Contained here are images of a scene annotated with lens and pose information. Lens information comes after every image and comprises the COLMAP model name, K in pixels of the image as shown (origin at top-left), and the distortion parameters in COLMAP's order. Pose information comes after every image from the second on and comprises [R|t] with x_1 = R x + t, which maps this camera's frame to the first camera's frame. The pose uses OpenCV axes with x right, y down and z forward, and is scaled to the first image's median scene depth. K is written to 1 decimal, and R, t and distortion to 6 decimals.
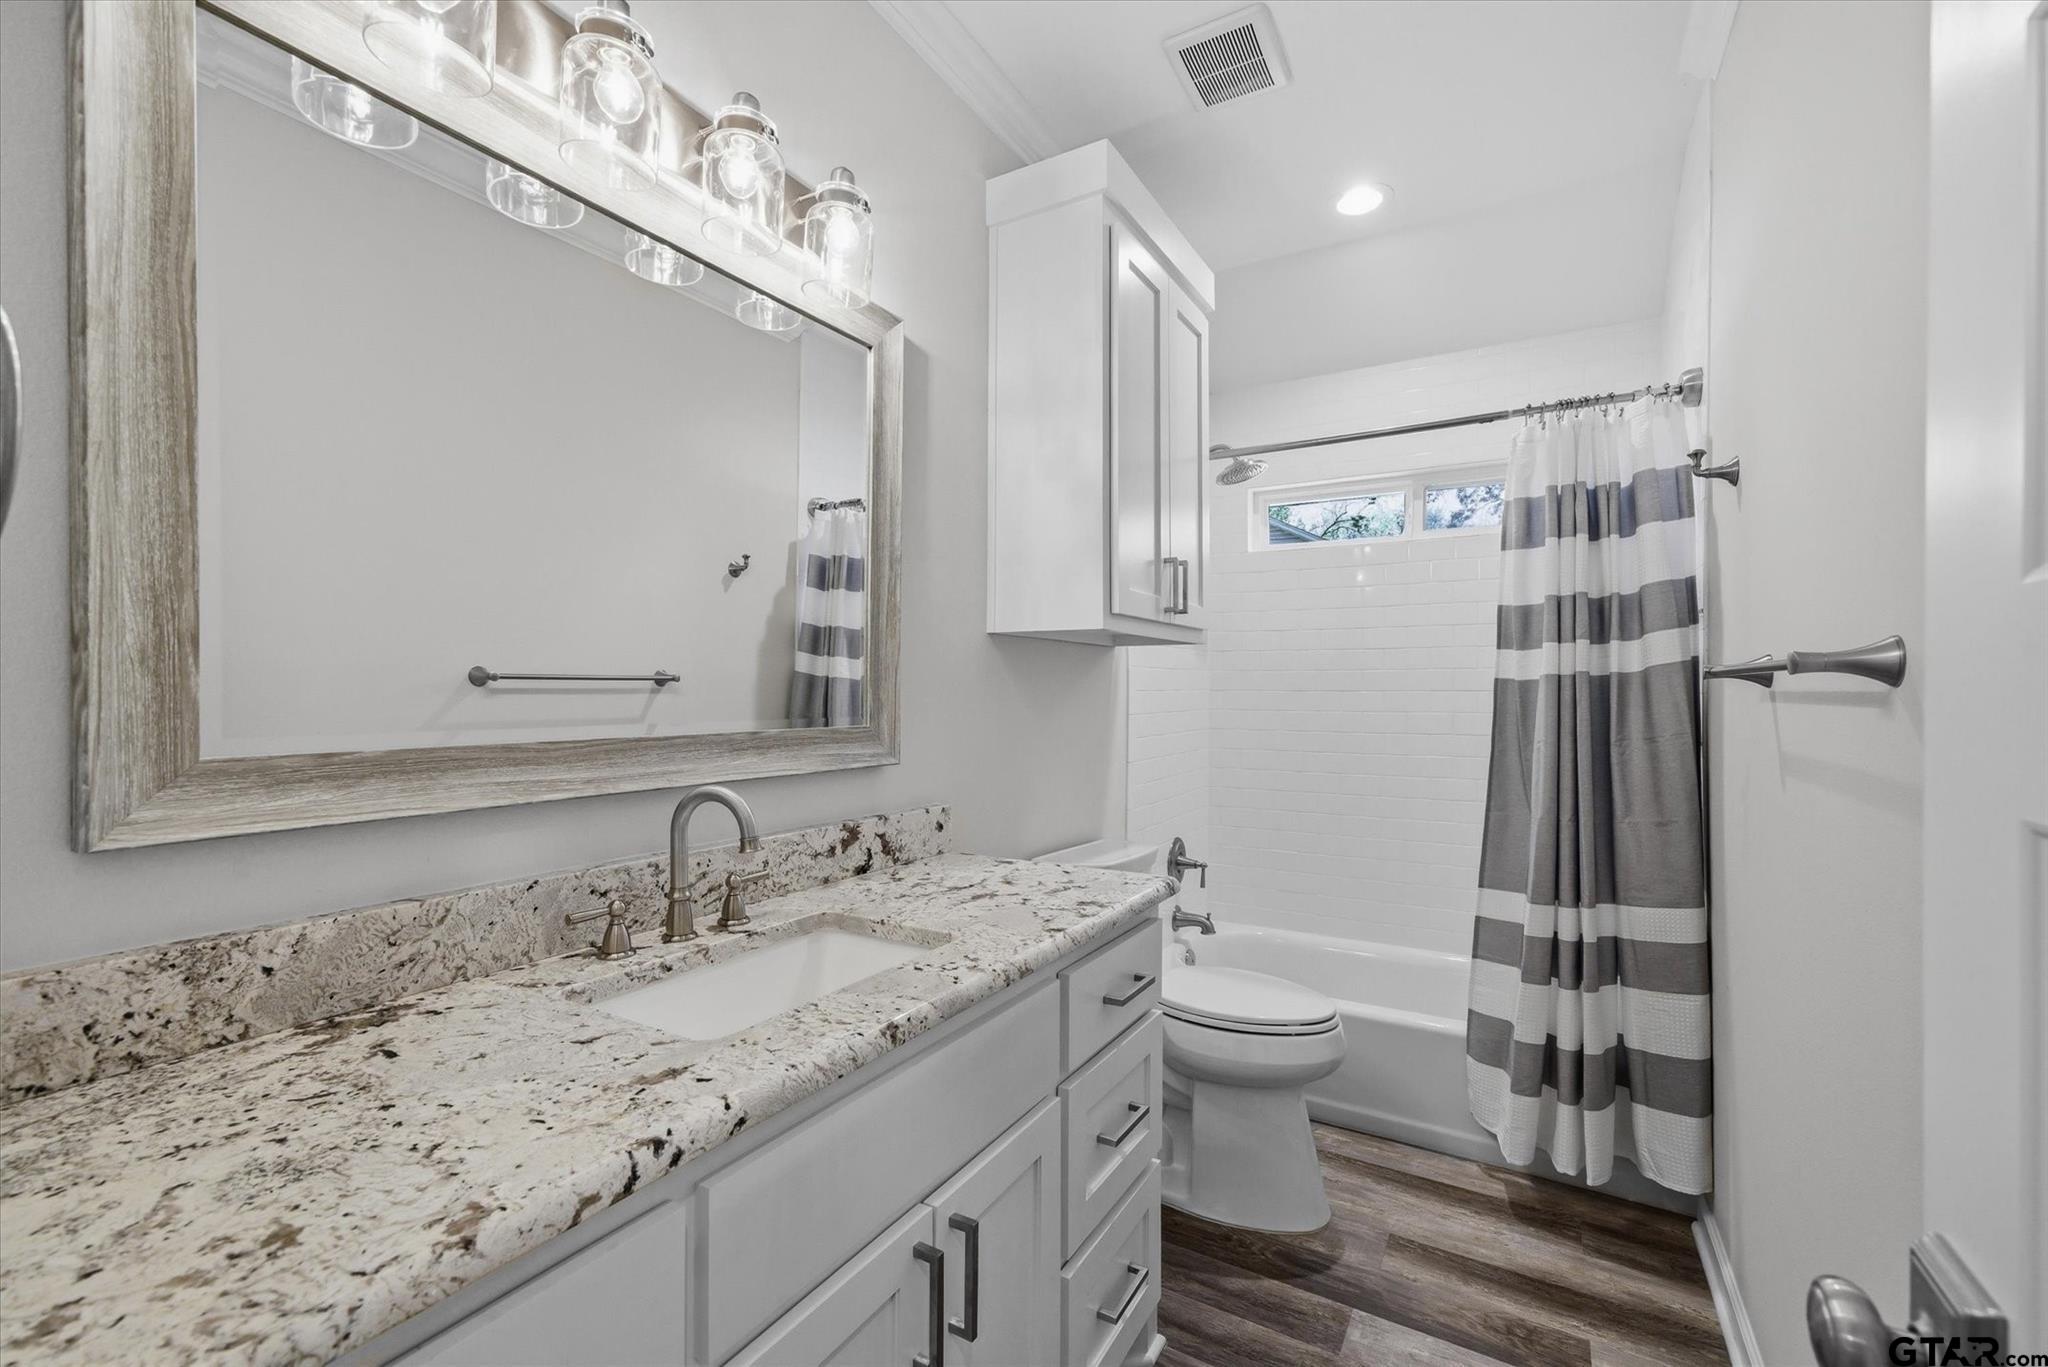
lens RADIAL K [[882.3, 0, 1018.2], [0, 882.3, 686.1], [0, 0, 1]] dist [0.000434, 0.000037]
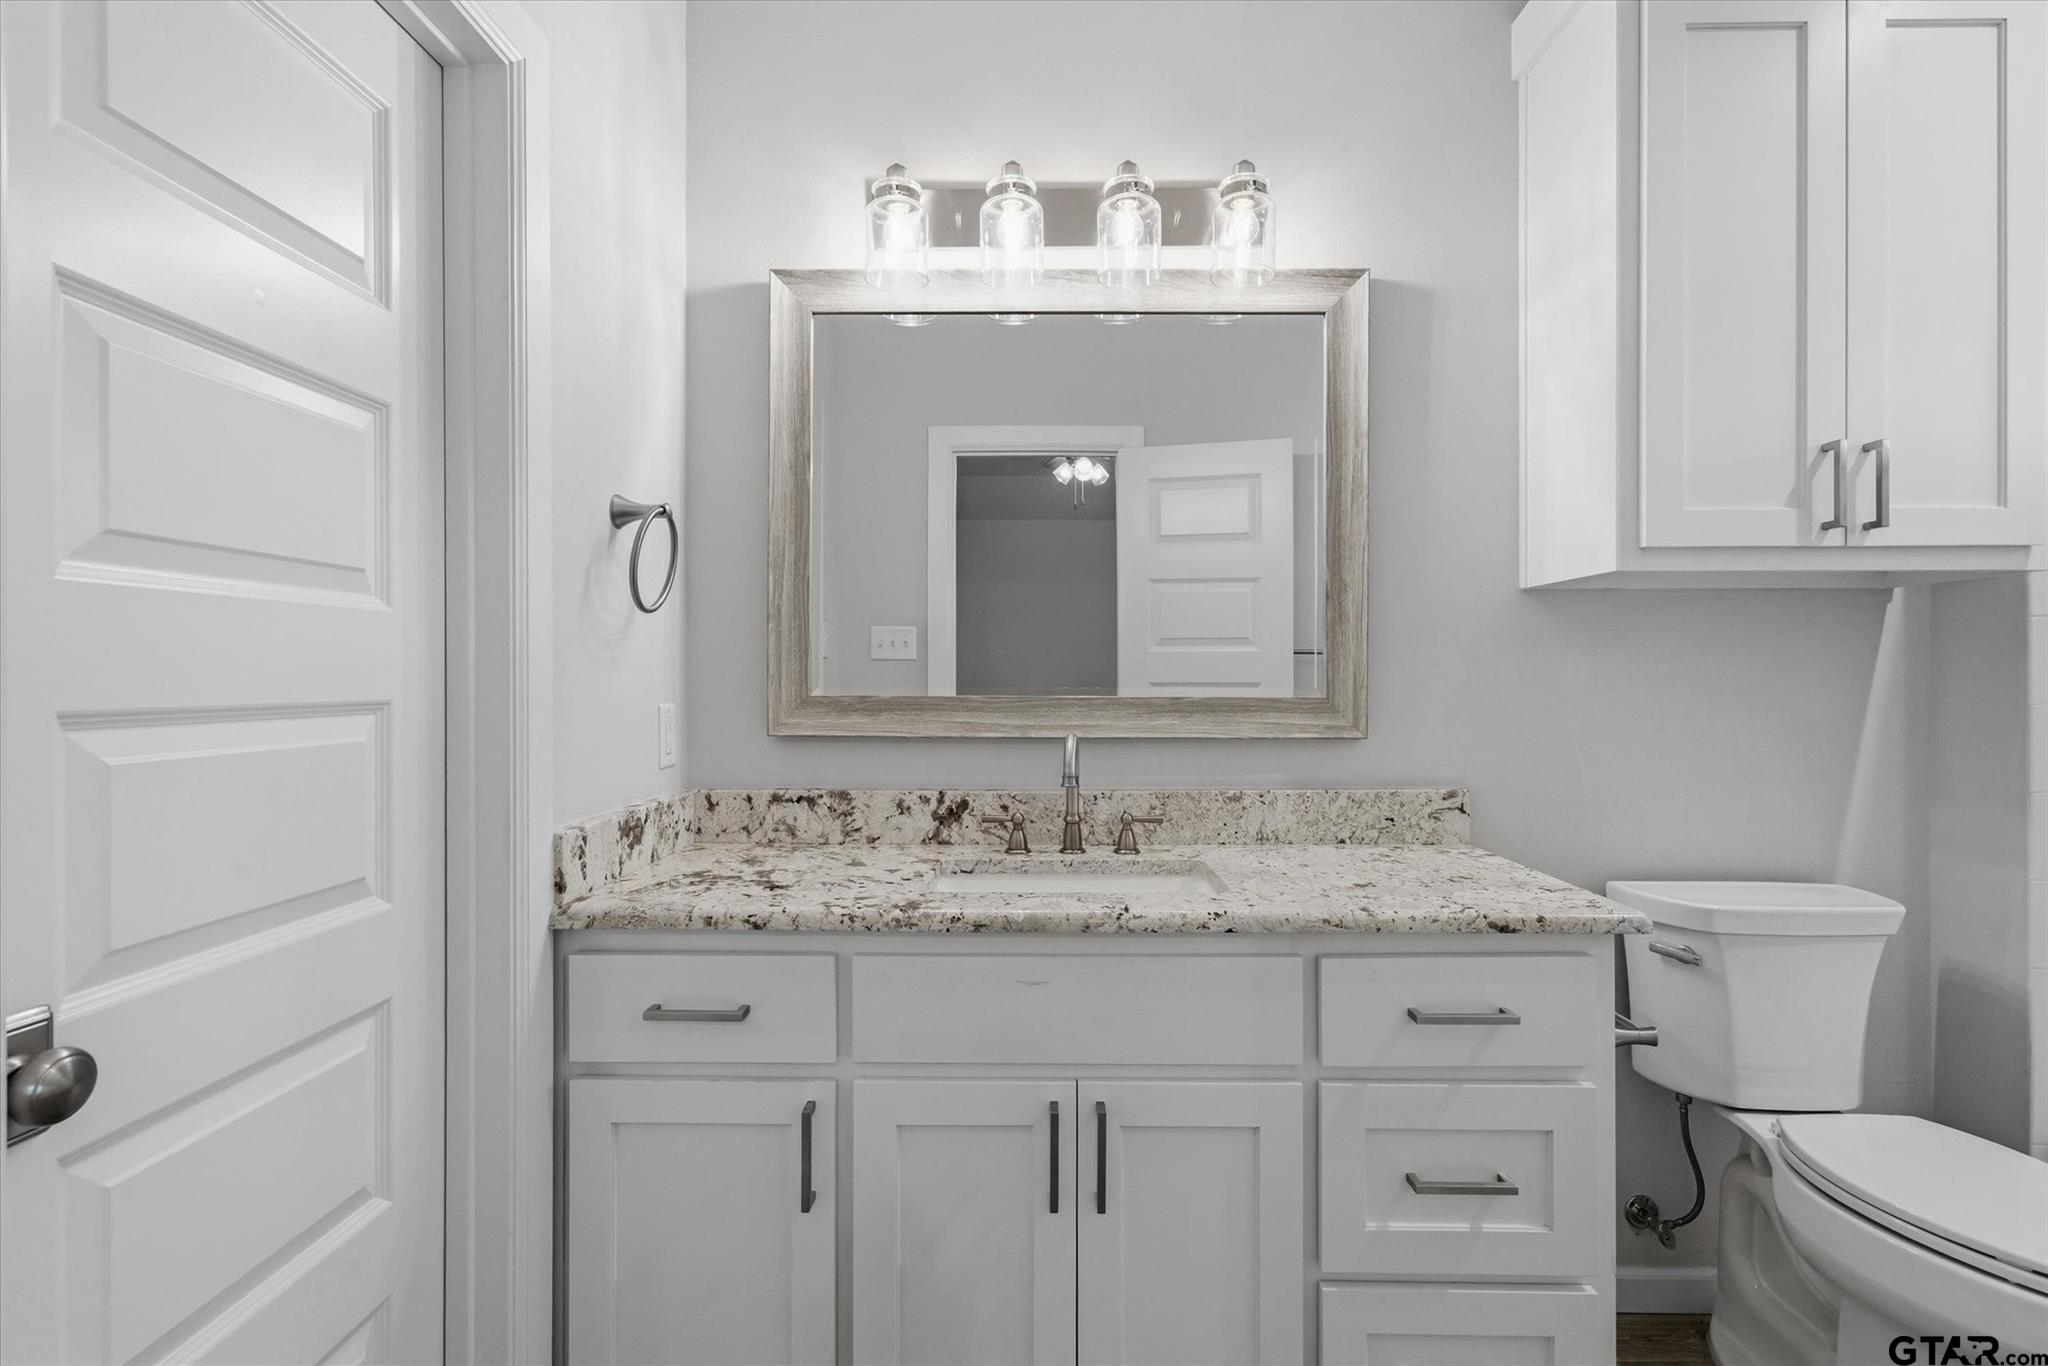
lens RADIAL K [[882.3, 0, 1021.2], [0, 882.3, 683.8], [0, 0, 1]] dist [0.000434, 0.000037]
pose [[0.497265, -0.002202, -0.867596, 0.586289], [0.003649, 0.999993, -0.000446, 0.033771], [0.867591, -0.002944, 0.497269, 0.251342]]
